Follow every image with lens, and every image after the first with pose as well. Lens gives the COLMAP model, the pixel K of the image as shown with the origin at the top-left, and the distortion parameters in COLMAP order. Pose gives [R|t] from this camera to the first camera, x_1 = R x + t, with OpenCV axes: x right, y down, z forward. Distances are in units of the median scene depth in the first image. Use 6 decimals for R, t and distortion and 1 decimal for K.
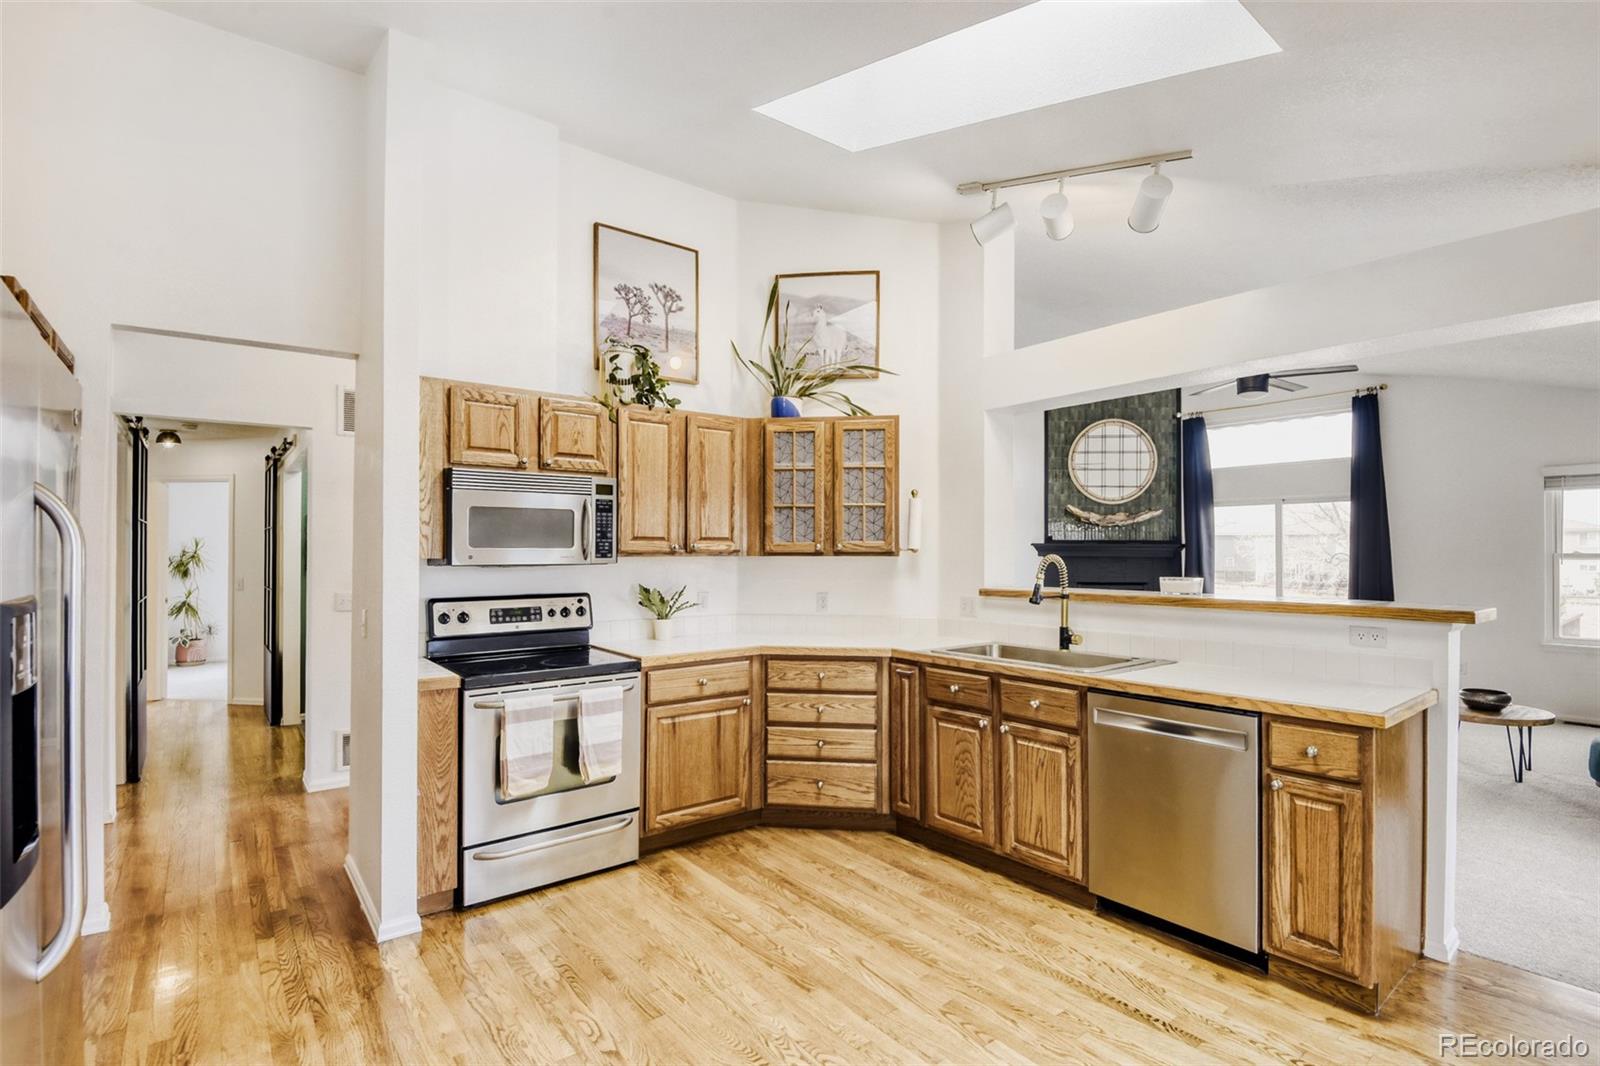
lens RADIAL K [[754.4, 0, 799.8], [0, 754.4, 540.5], [0, 0, 1]] dist [0.014390, -0.028573]
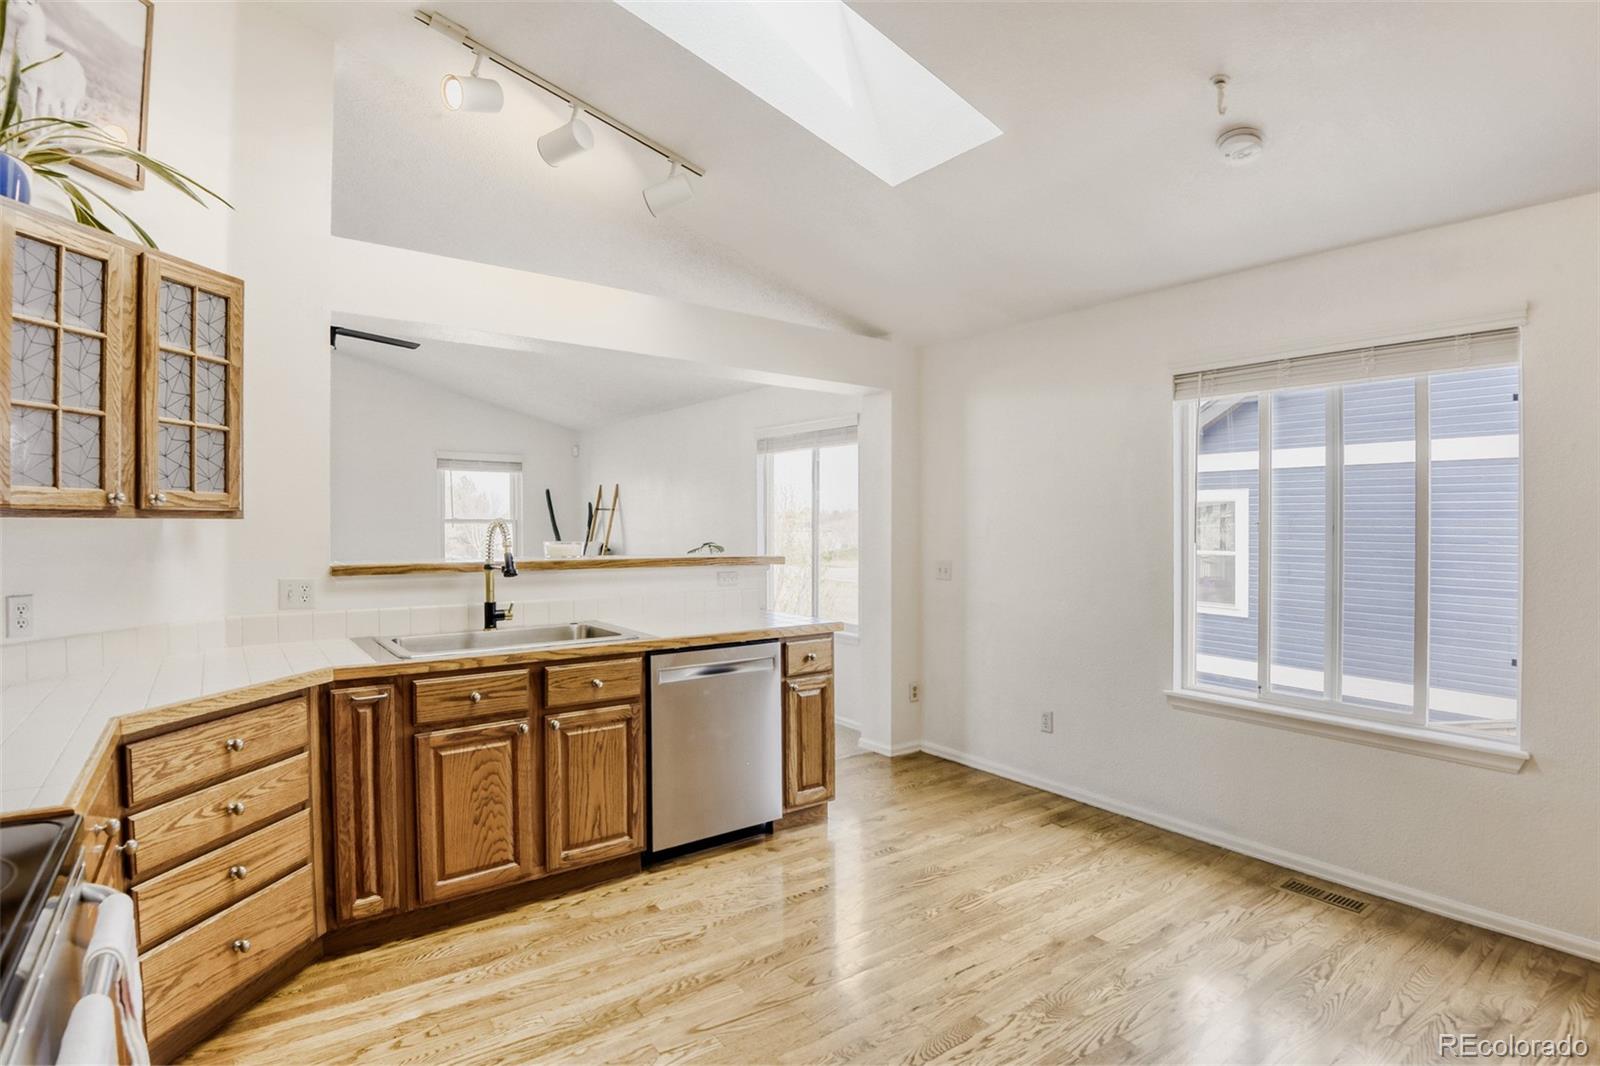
lens RADIAL K [[754.4, 0, 799.8], [0, 754.4, 540.5], [0, 0, 1]] dist [0.014390, -0.028573]
pose [[0.070278, -0.023023, 0.997262, -0.490087], [-0.022745, 0.999437, 0.024677, 0.015247], [-0.997268, -0.024417, 0.069715, 0.605392]]
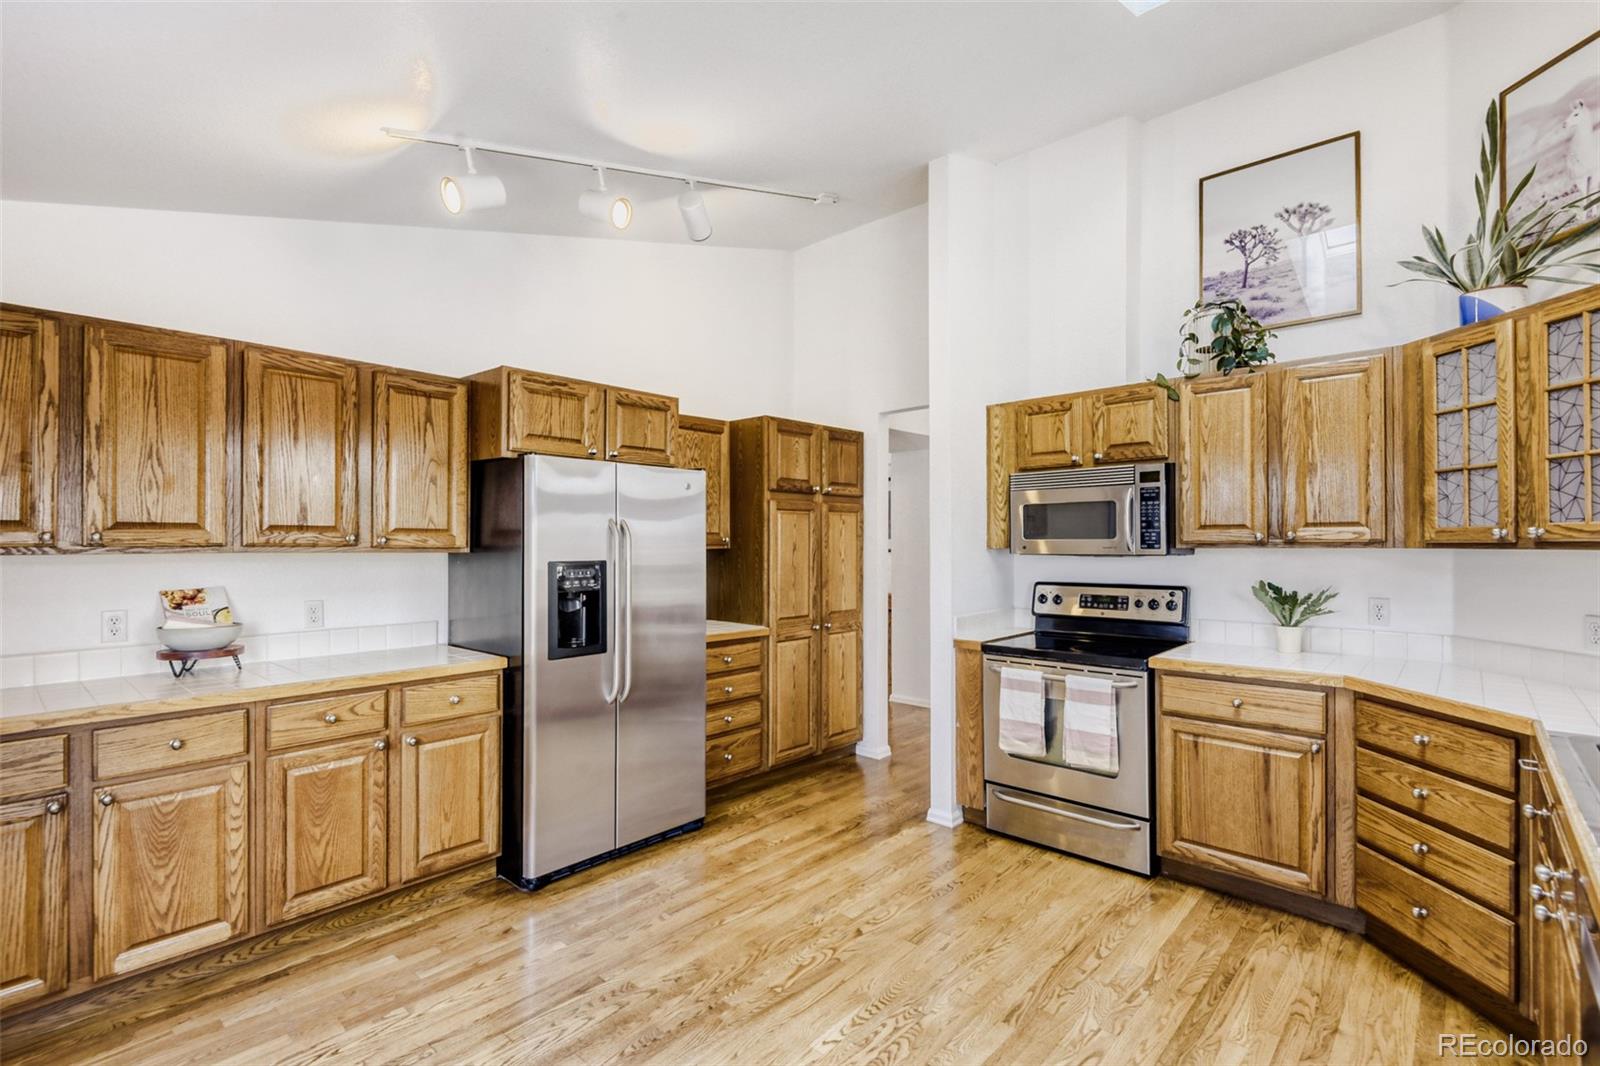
lens RADIAL K [[745.2, 0, 806.5], [0, 745.2, 537.9], [0, 0, 1]] dist [0.017392, -0.012225]
pose [[0.160015, -0.008558, -0.987077, 0.592474], [0.015333, 0.999863, -0.006183, 0.008346], [0.986995, -0.014146, 0.160125, 0.421971]]
